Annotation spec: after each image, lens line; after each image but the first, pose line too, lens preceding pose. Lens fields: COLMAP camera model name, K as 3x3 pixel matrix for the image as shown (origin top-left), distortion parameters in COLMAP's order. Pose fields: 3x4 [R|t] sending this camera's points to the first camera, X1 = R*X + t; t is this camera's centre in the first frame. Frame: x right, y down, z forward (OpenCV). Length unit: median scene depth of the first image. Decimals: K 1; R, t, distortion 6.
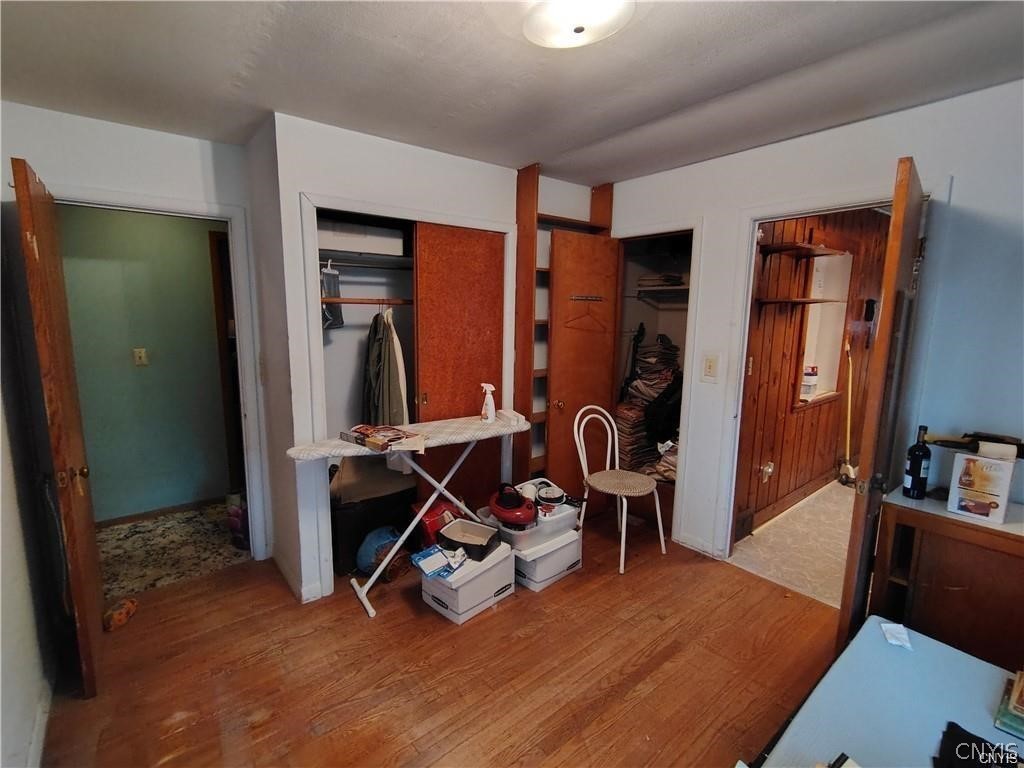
lens RADIAL K [[477.2, 0, 514.2], [0, 477.2, 382.3], [0, 0, 1]] dist [-0.000127, -0.000074]
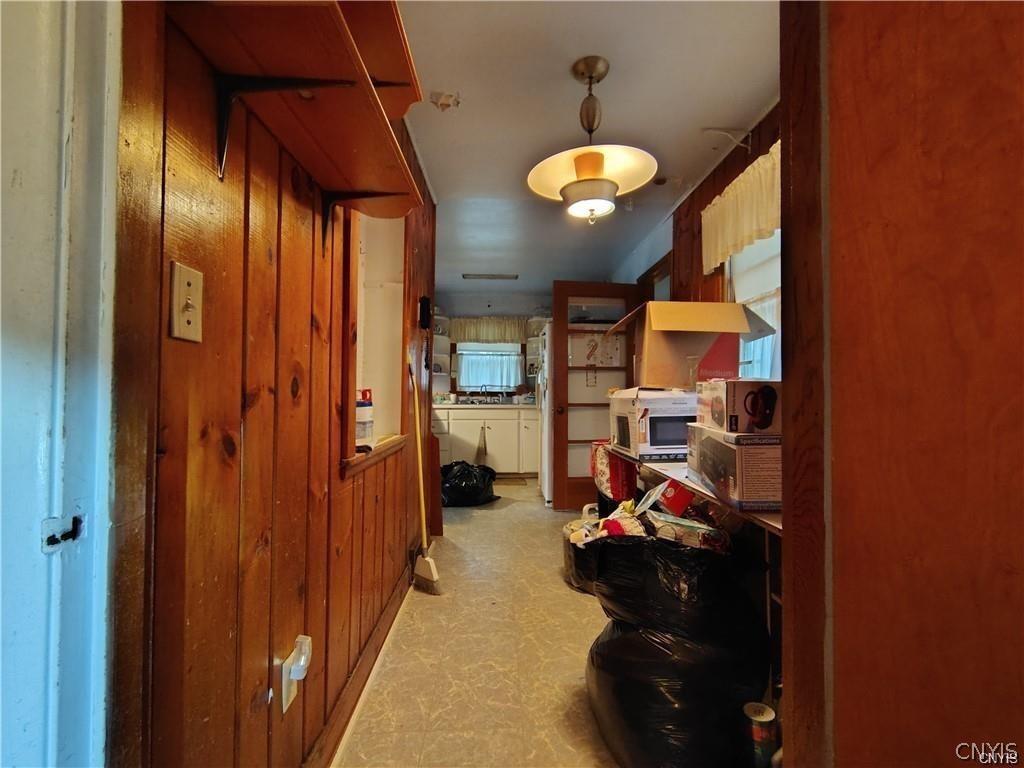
lens RADIAL K [[483.7, 0, 527.0], [0, 483.7, 386.1], [0, 0, 1]] dist [0.027731, 0.000047]
pose [[0.585401, 0.005244, 0.810727, 0.351639], [0.129573, 0.986520, -0.099942, 0.050215], [-0.800322, 0.163555, 0.576831, 0.649707]]
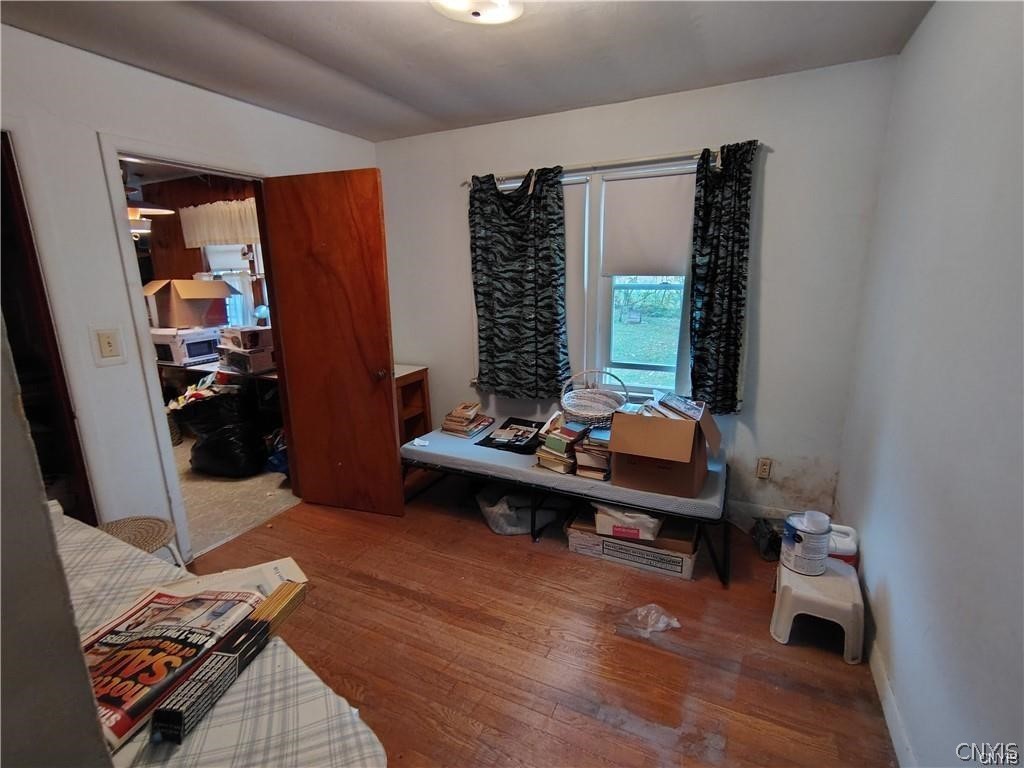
lens RADIAL K [[477.2, 0, 514.2], [0, 477.2, 382.3], [0, 0, 1]] dist [-0.000127, -0.000074]
pose [[-0.425077, -0.205857, 0.881438, -0.445375], [0.152860, 0.943483, 0.294065, -0.083463], [-0.892156, 0.259737, -0.369586, 0.626883]]
